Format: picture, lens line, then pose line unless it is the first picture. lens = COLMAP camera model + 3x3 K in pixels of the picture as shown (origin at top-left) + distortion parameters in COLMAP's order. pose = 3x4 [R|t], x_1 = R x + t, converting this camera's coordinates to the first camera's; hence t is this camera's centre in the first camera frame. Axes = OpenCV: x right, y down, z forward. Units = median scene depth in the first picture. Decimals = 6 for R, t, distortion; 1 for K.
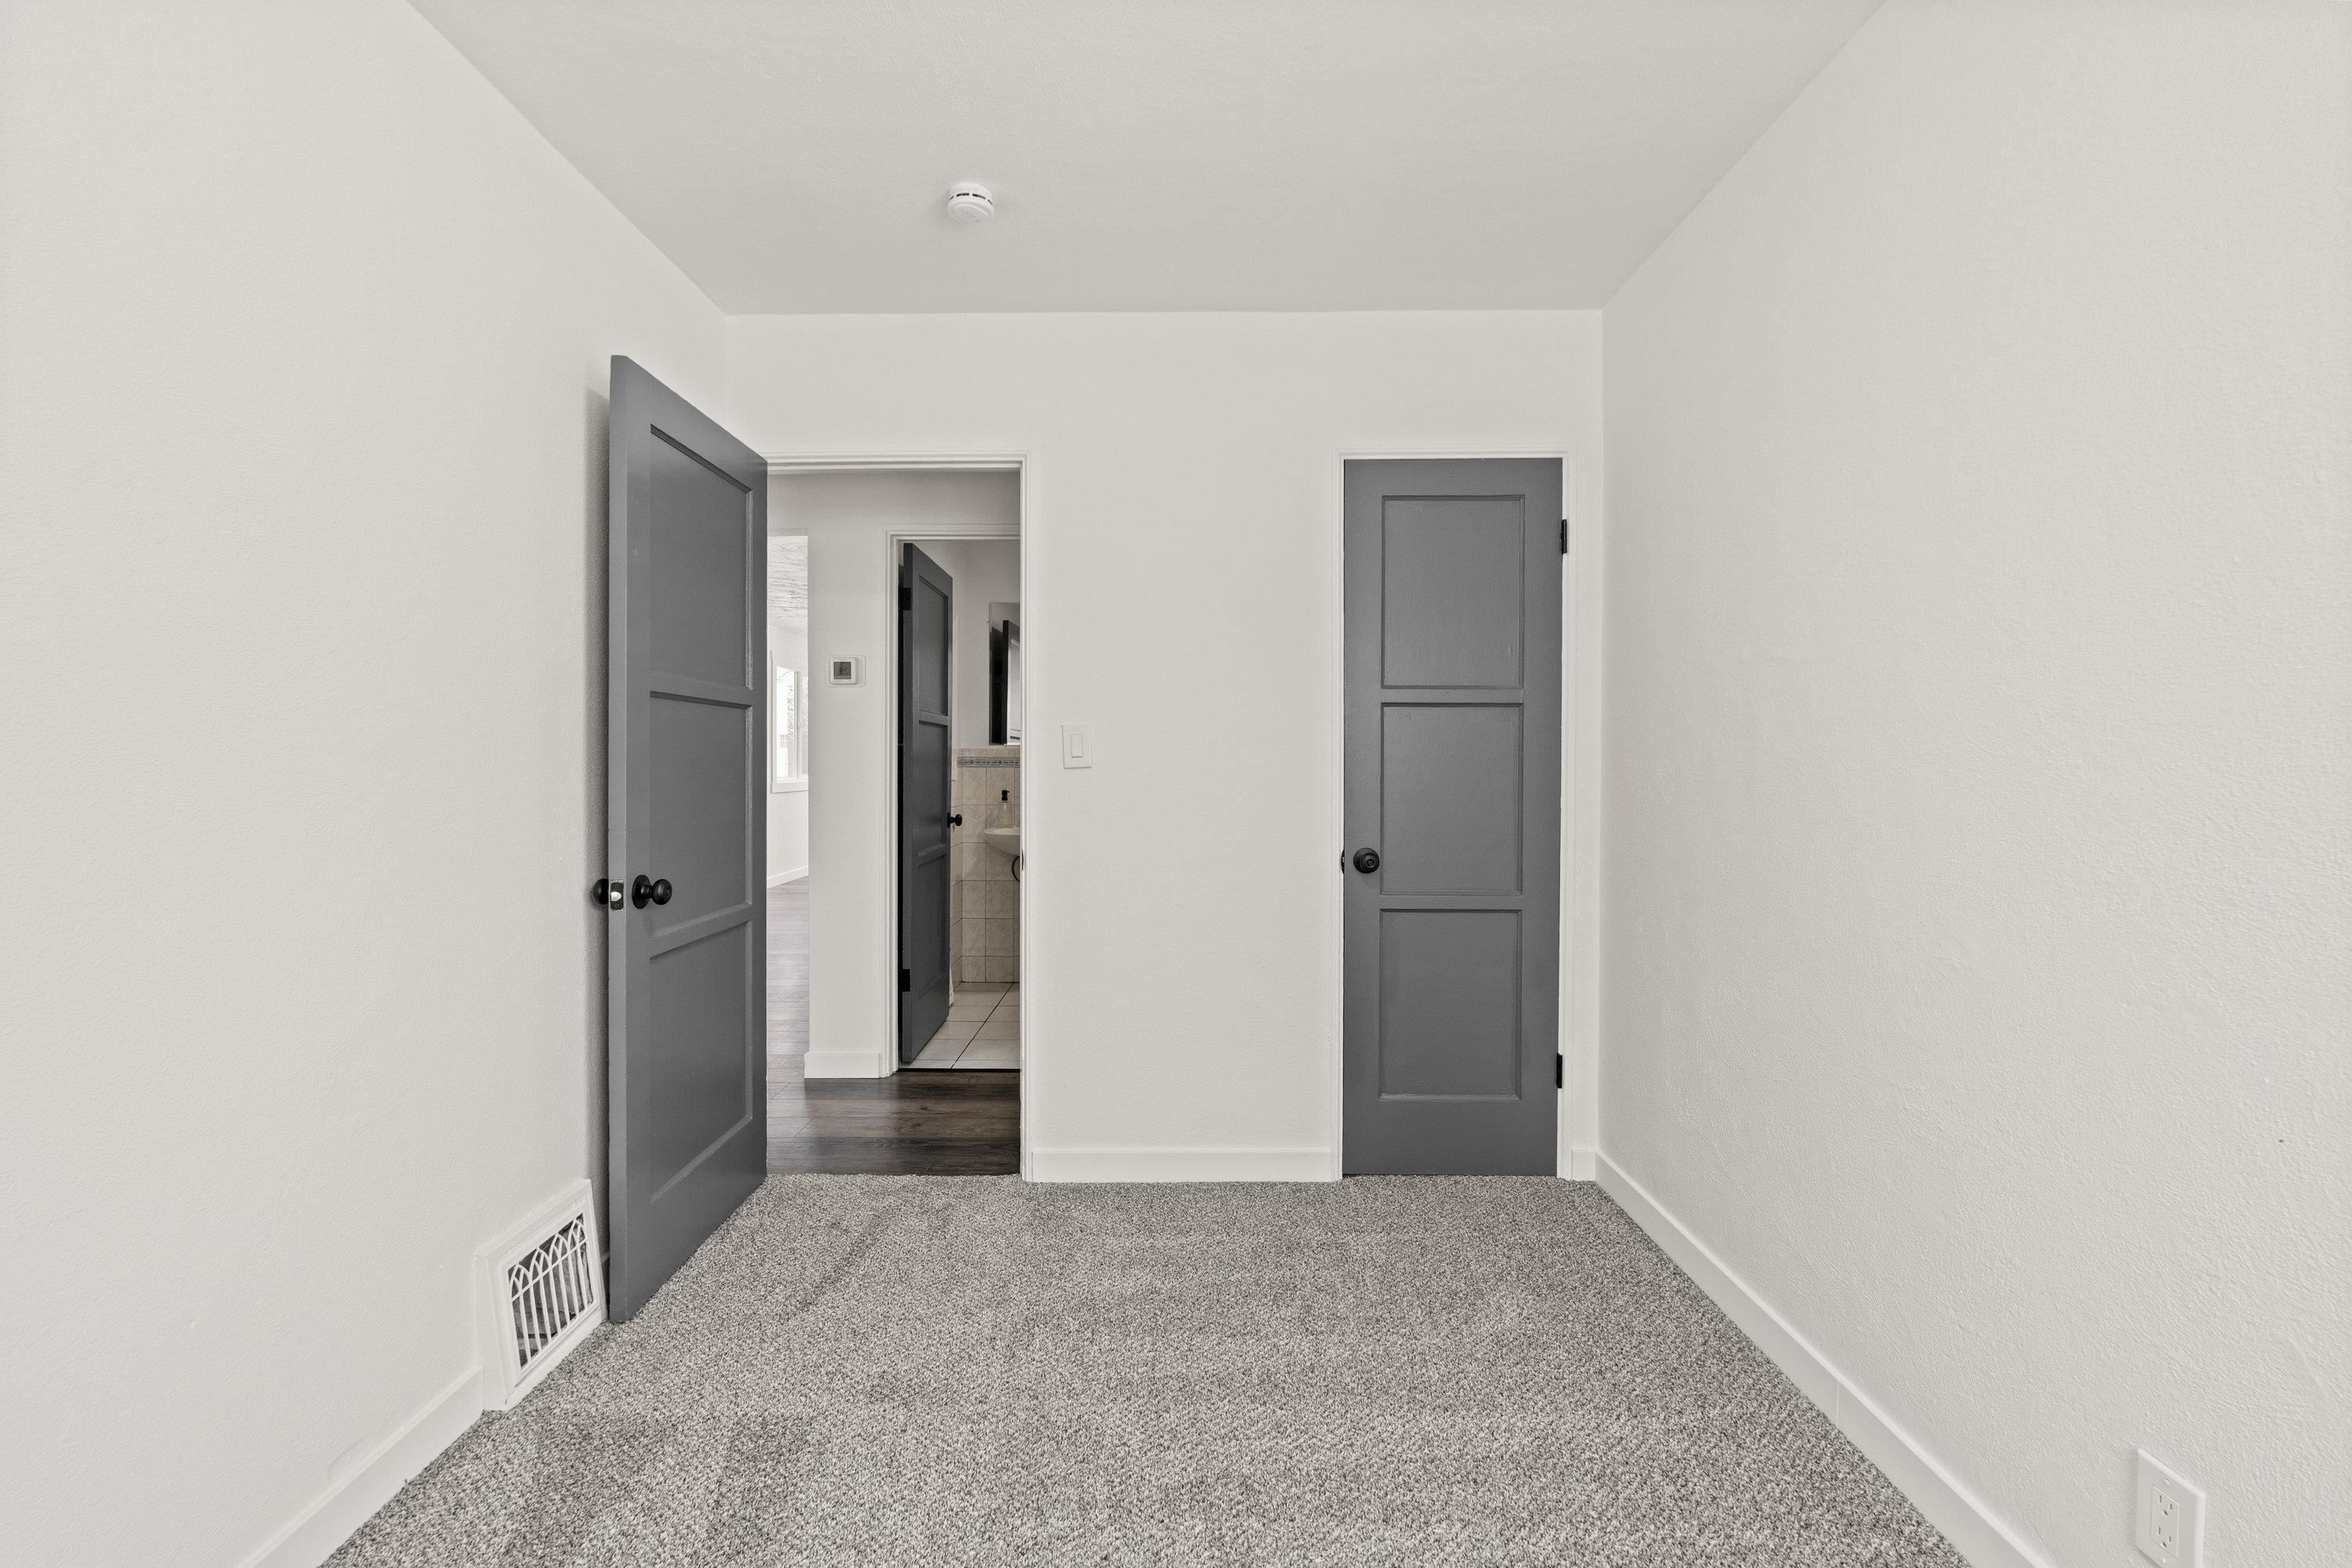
lens RADIAL K [[1195.9, 0, 1176.0], [0, 1195.9, 784.0], [0, 0, 1]] dist [0.000059, -0.000007]
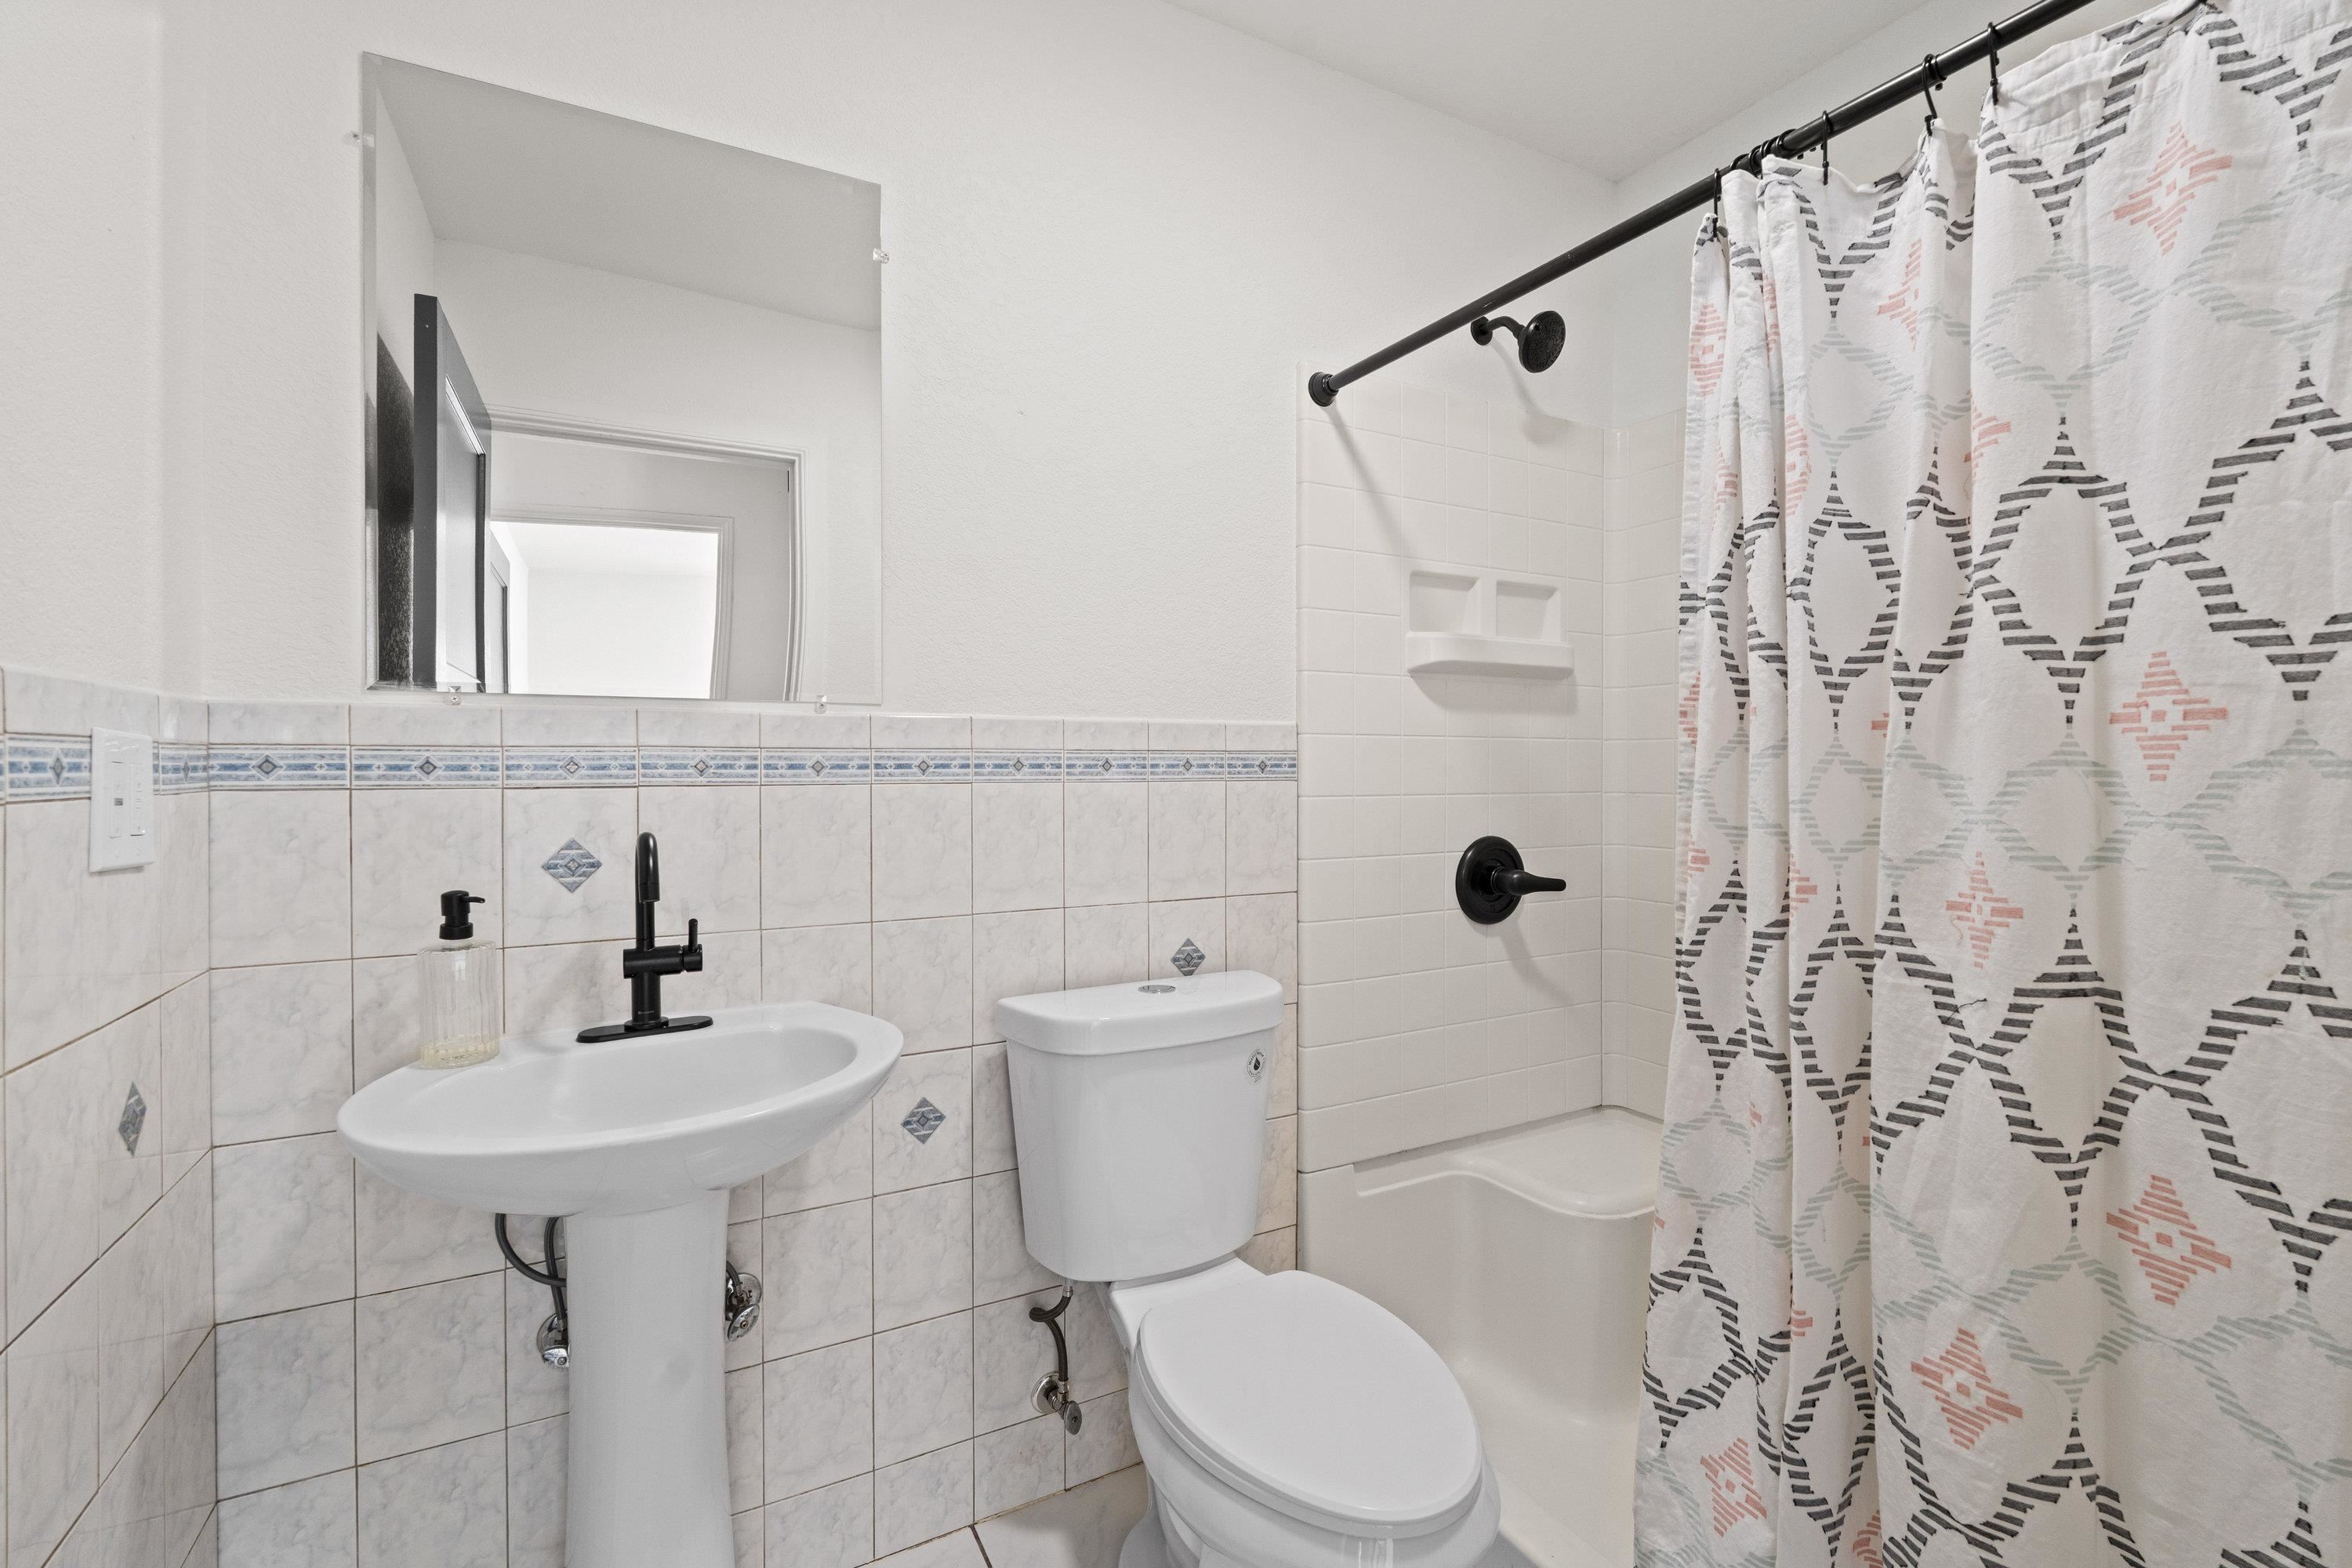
lens RADIAL K [[1037.5, 0, 1176.6], [0, 1037.5, 764.0], [0, 0, 1]] dist [-0.000277, -0.000034]
pose [[0.872406, -0.008809, 0.488703, -0.120452], [0.010975, 0.999939, -0.001567, -0.016565], [-0.488659, 0.006731, 0.872449, 0.767411]]
